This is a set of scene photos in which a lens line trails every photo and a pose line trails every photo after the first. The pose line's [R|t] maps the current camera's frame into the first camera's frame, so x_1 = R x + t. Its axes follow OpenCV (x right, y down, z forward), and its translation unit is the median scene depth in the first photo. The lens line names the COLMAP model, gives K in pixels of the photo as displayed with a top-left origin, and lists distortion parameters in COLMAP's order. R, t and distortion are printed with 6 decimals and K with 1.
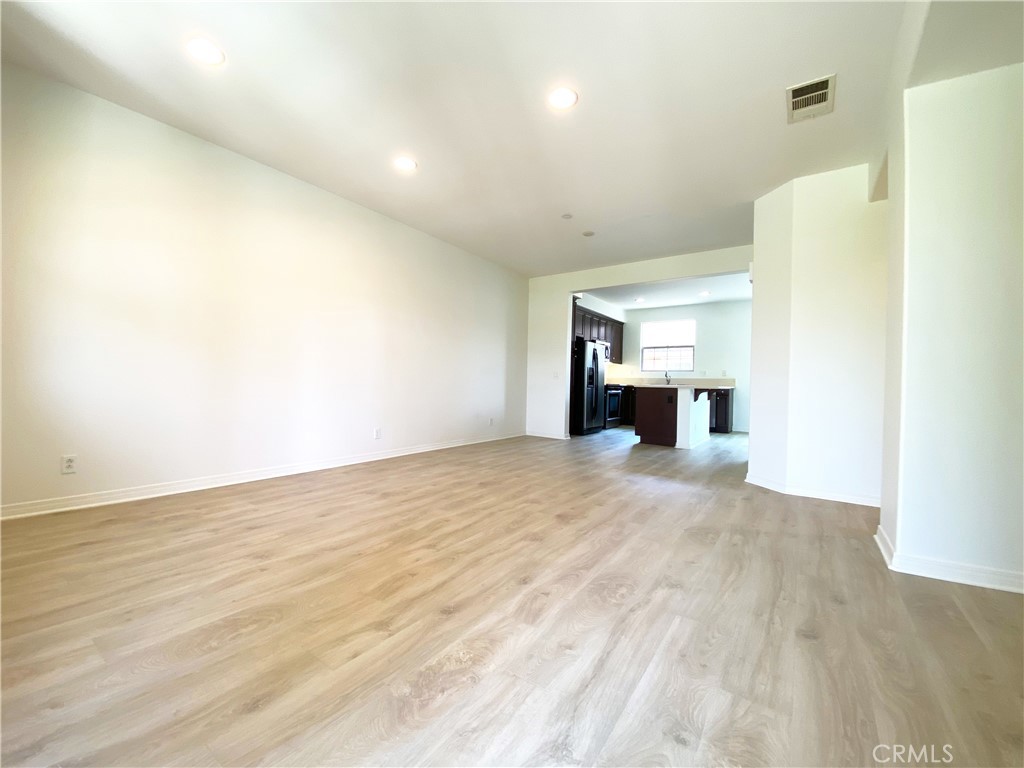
lens RADIAL K [[419.3, 0, 510.1], [0, 419.3, 387.0], [0, 0, 1]] dist [-0.003652, -0.001159]
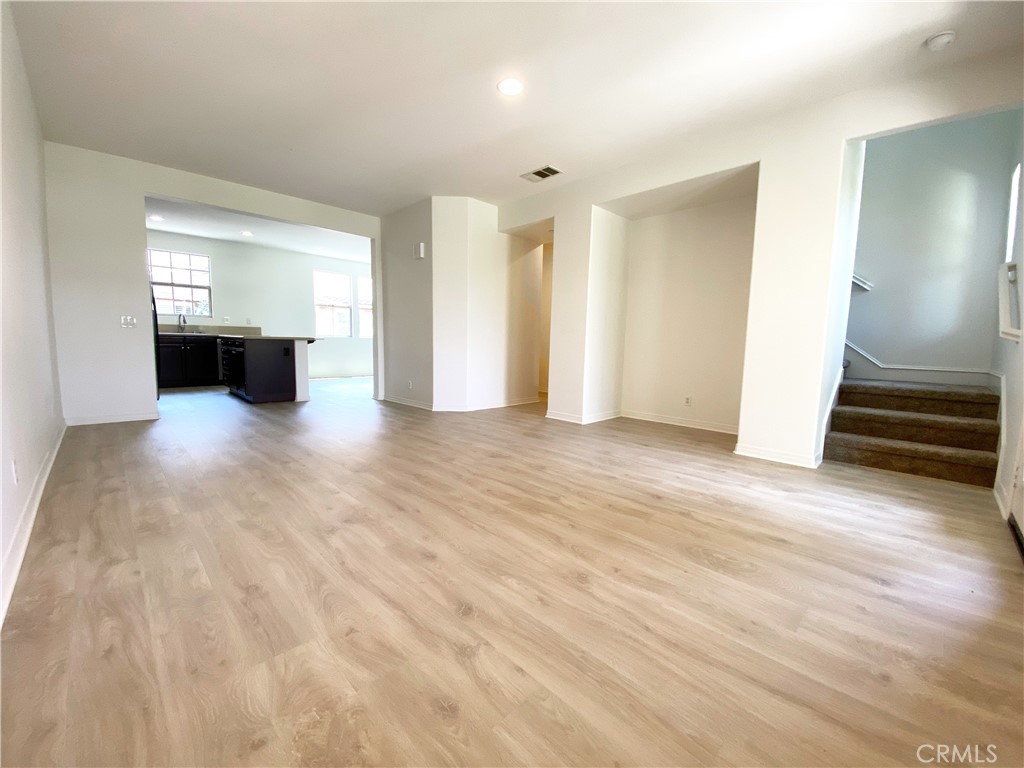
lens RADIAL K [[419.3, 0, 509.1], [0, 419.3, 380.1], [0, 0, 1]] dist [-0.003652, -0.001159]
pose [[0.183004, -0.114208, 0.976456, -1.280544], [-0.004322, 0.993126, 0.116968, -0.057723], [-0.983103, -0.025626, 0.181252, 0.947172]]
